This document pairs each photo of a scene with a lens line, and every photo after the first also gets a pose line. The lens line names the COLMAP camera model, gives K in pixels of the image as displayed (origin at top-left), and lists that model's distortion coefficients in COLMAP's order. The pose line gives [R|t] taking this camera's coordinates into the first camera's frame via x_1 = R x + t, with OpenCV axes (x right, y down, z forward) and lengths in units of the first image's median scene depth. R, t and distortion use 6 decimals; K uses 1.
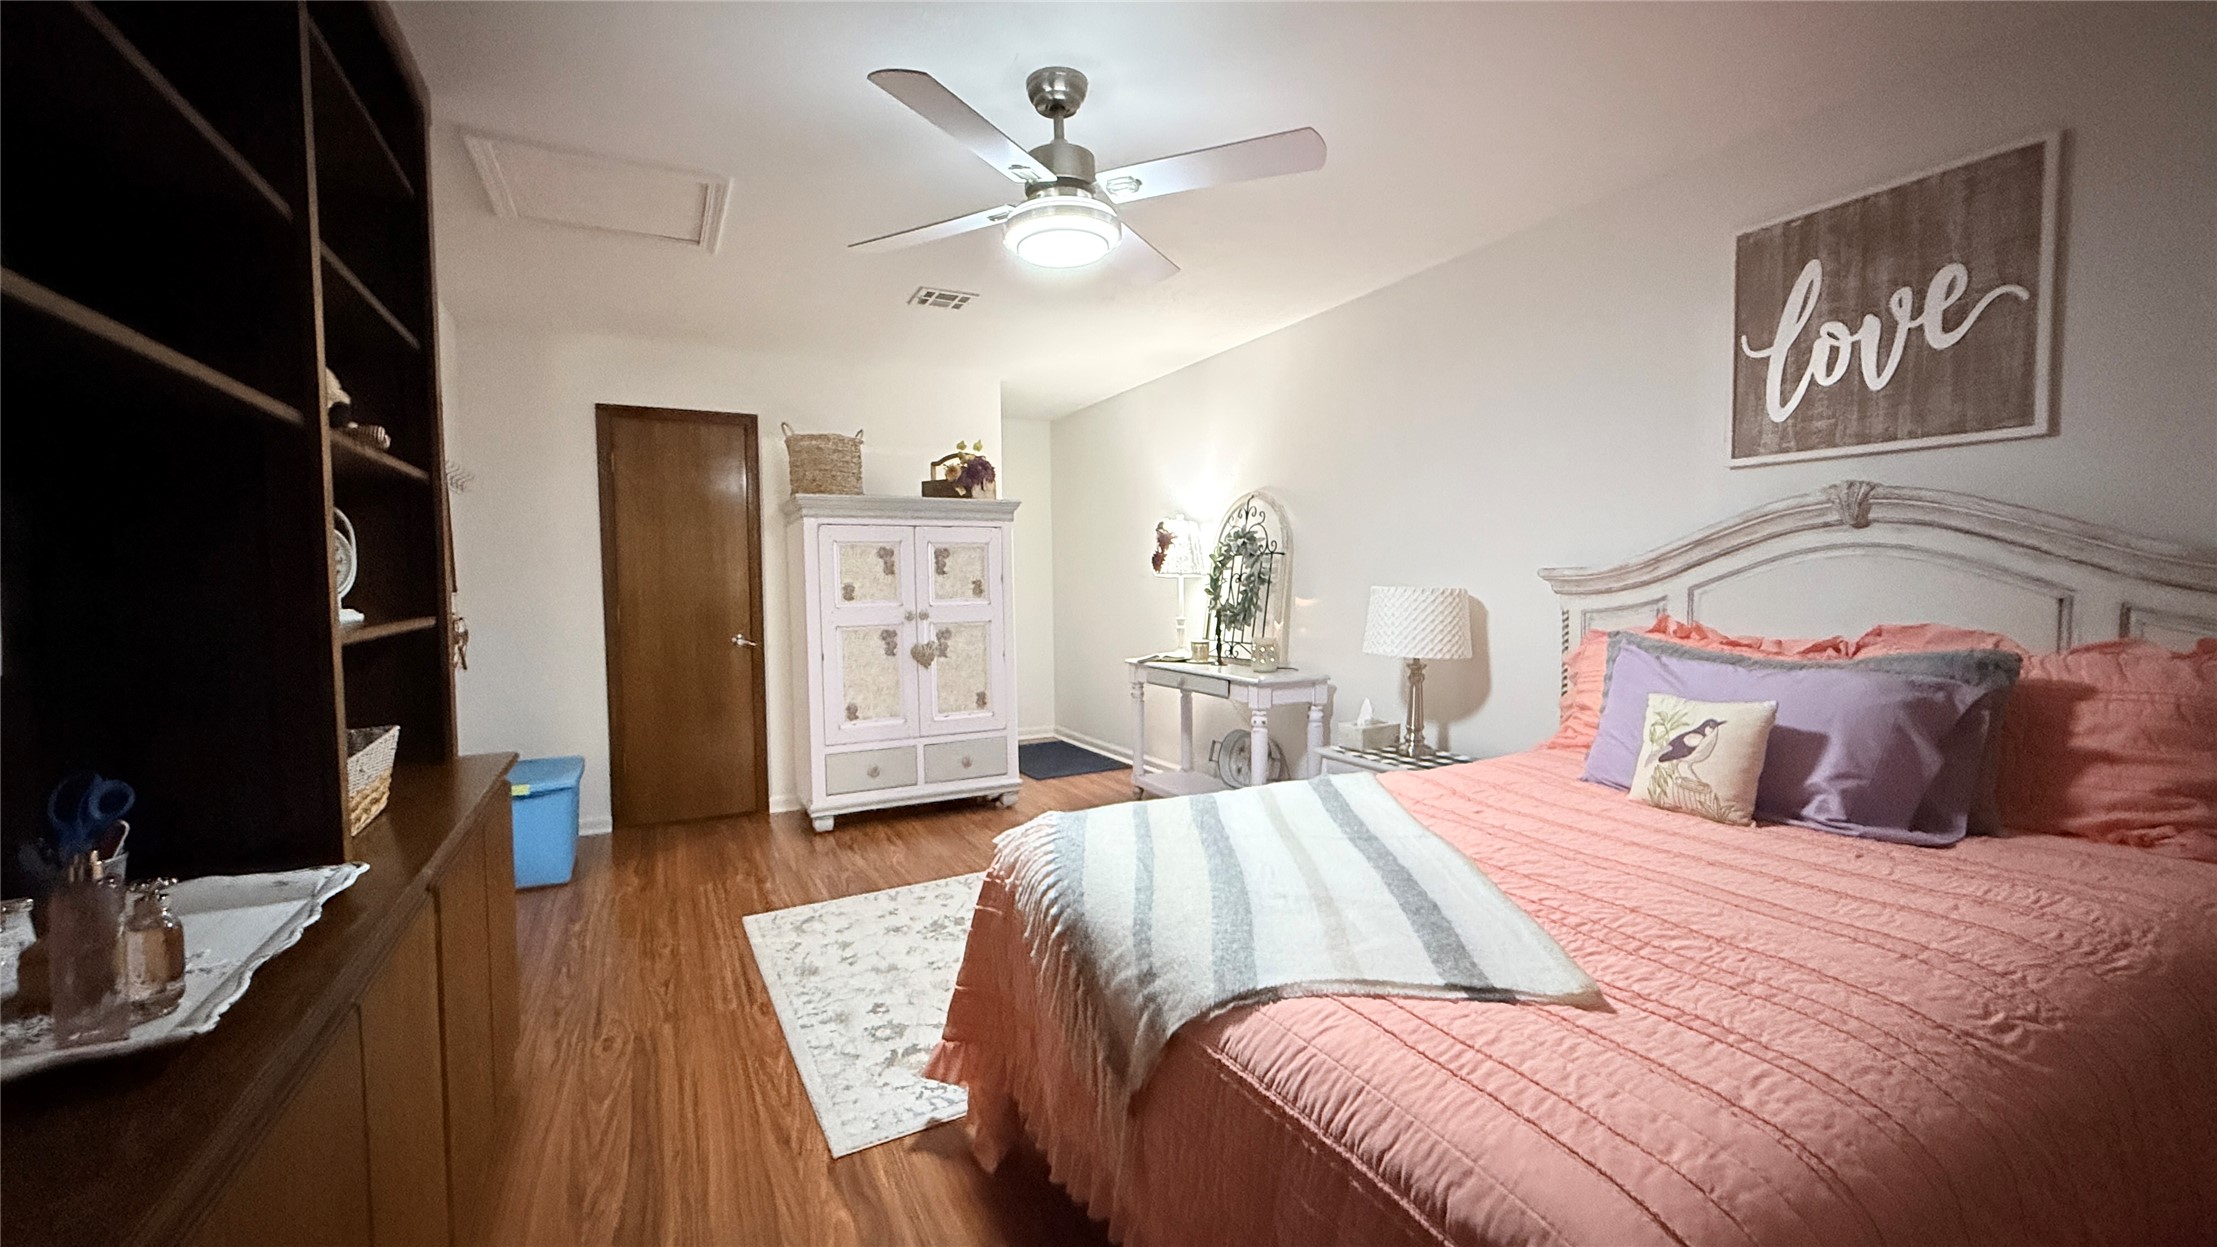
lens RADIAL K [[882.8, 0, 1099.9], [0, 882.8, 622.3], [0, 0, 1]] dist [0.000037, -0.000154]
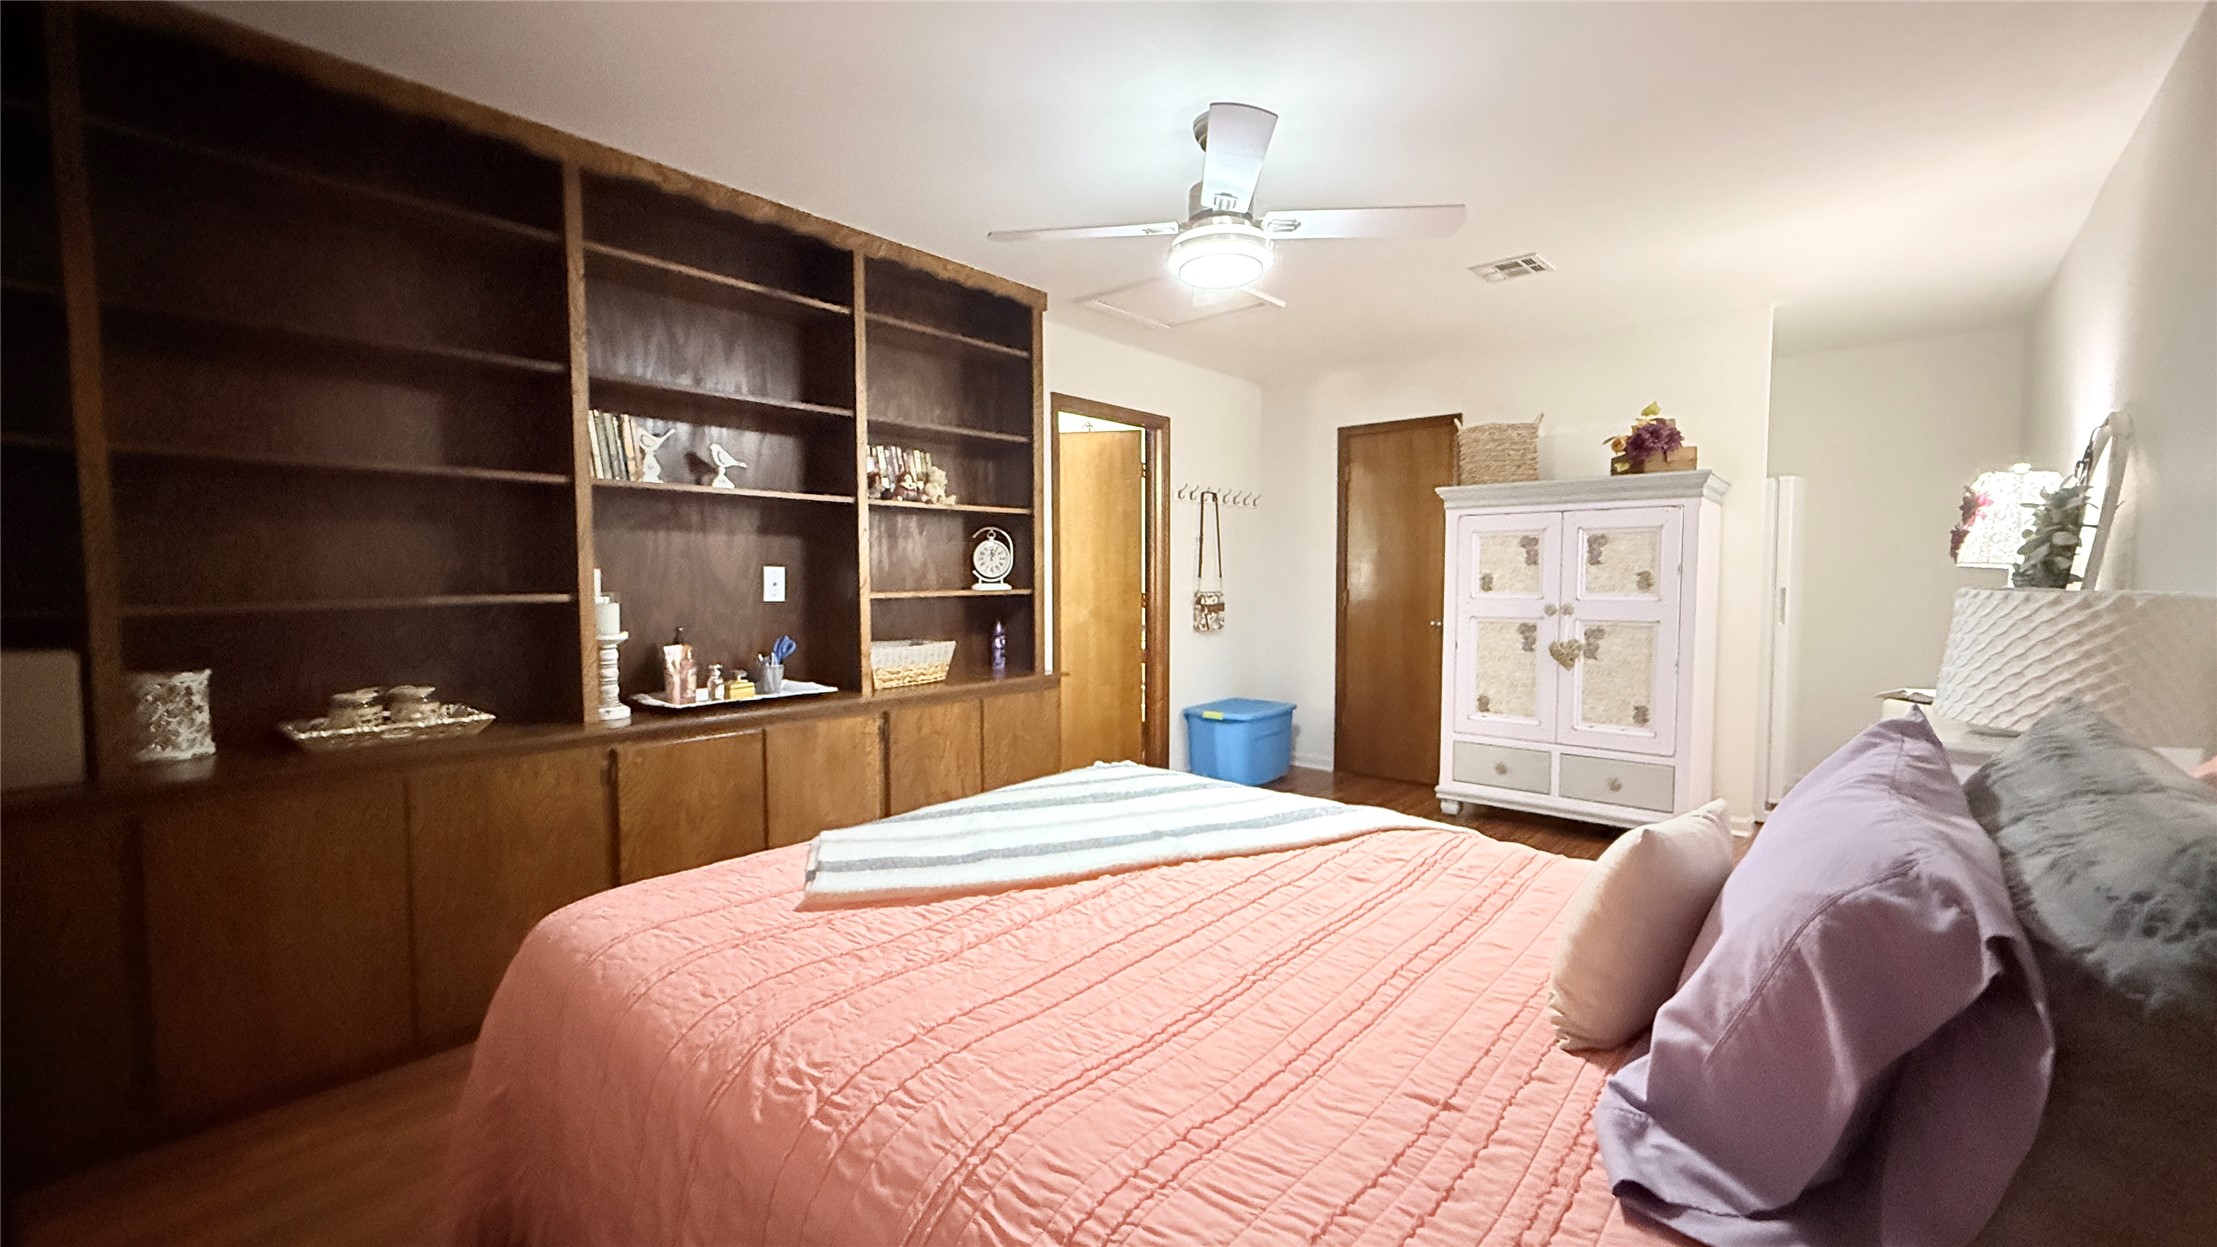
lens RADIAL K [[883.5, 0, 1100.3], [0, 883.5, 622.2], [0, 0, 1]] dist [-0.000256, 0.000109]
pose [[0.367051, 0.060289, -0.928245, 0.479251], [-0.048670, 0.997775, 0.045560, -0.013875], [0.928927, 0.028454, 0.369169, 0.232183]]
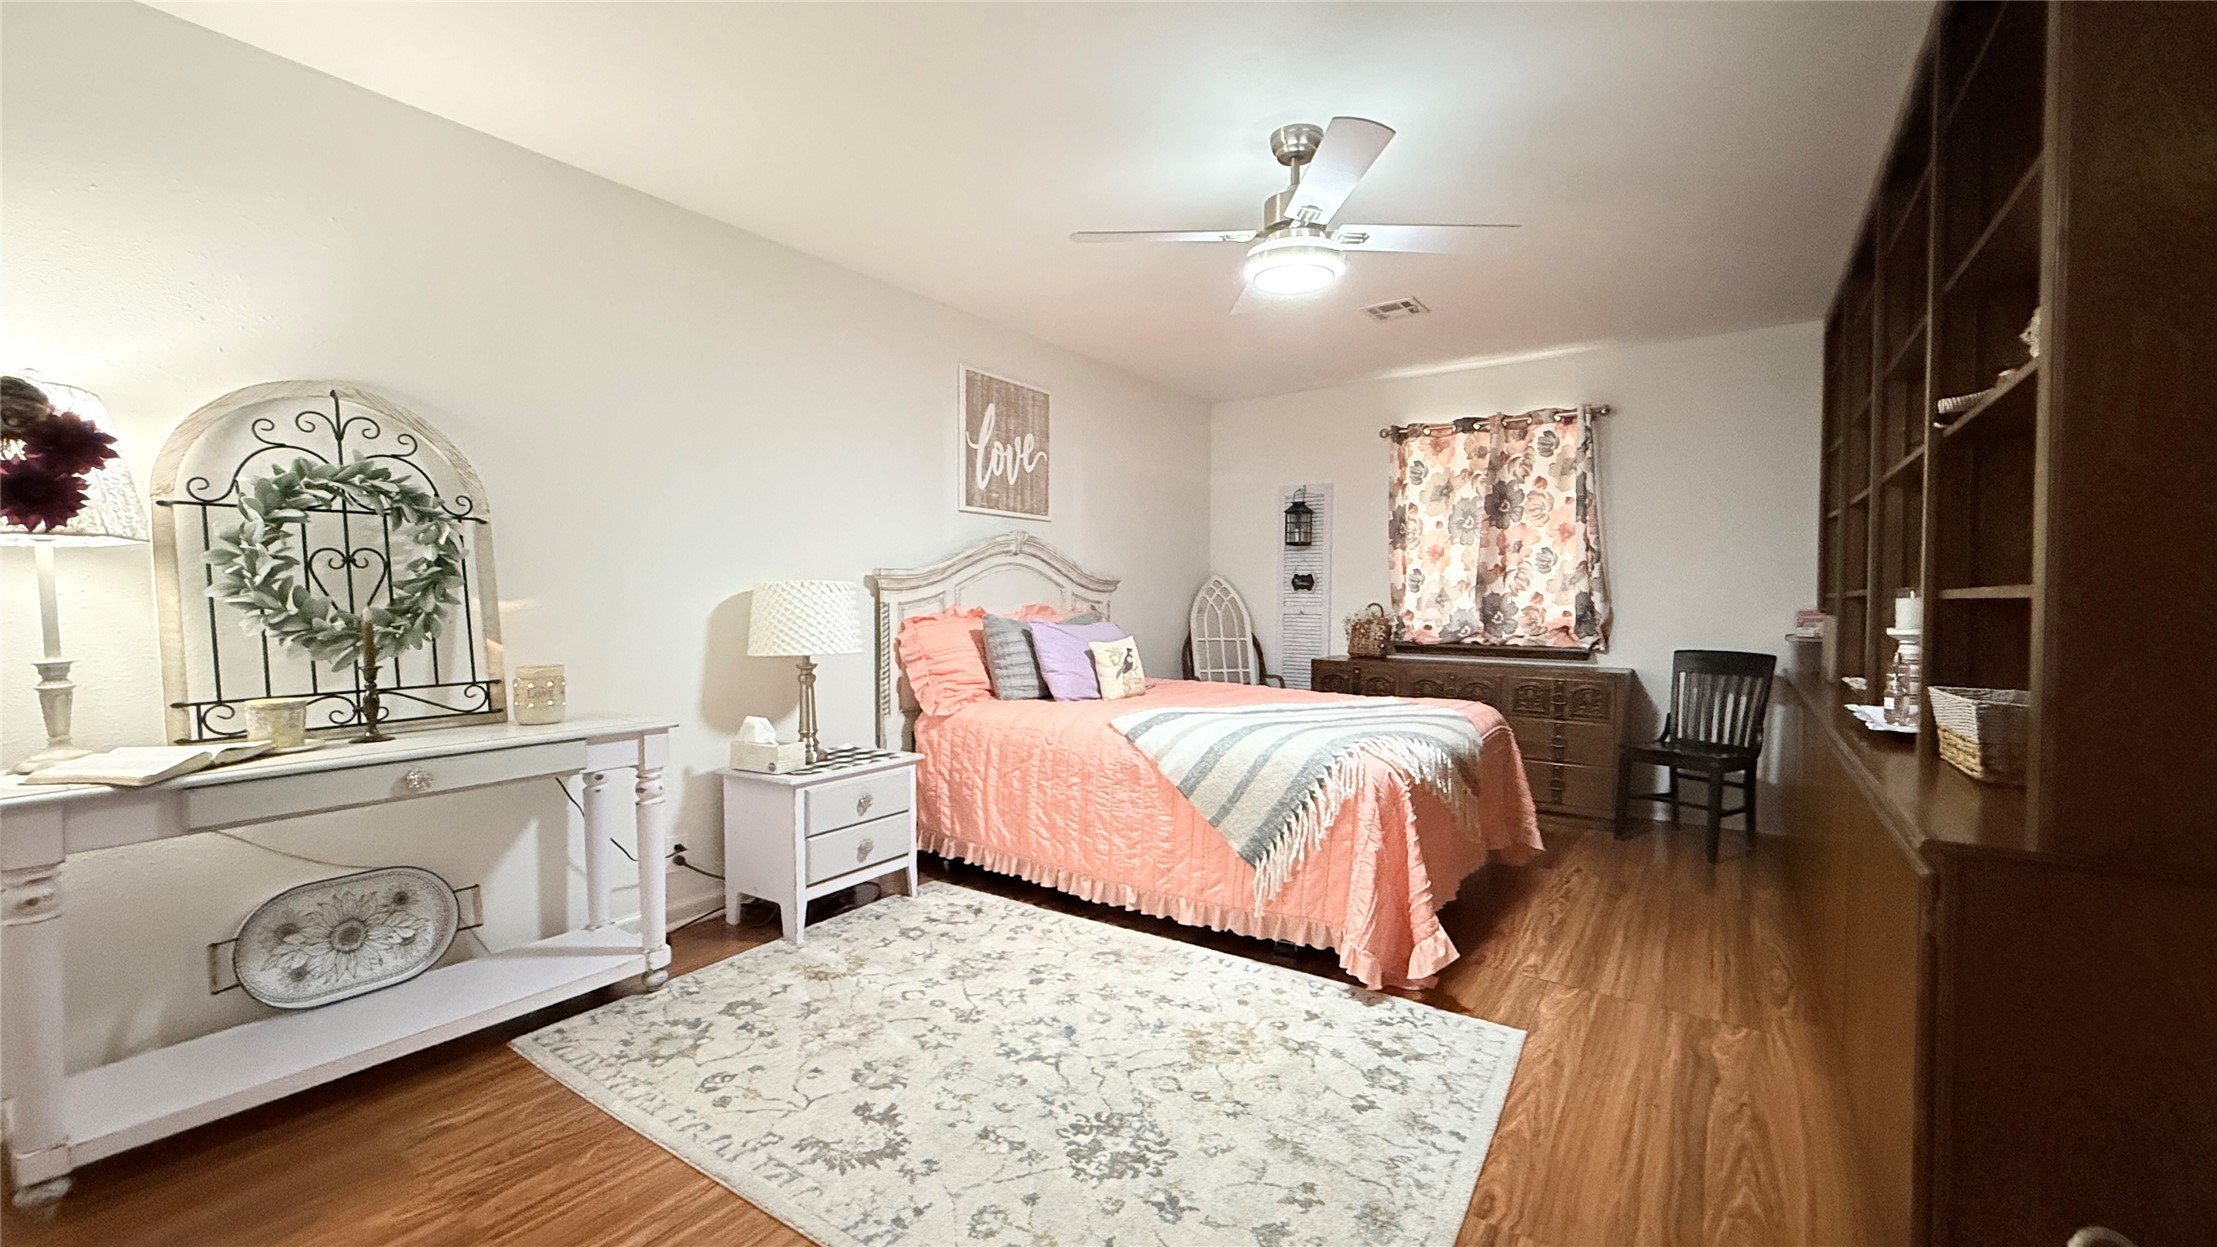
lens RADIAL K [[882.8, 0, 1099.9], [0, 882.8, 622.3], [0, 0, 1]] dist [0.000037, -0.000154]
pose [[-0.465899, -0.016049, 0.884692, -0.479545], [0.047406, 0.997947, 0.043069, -0.017694], [-0.883567, 0.062006, -0.464181, 0.897140]]
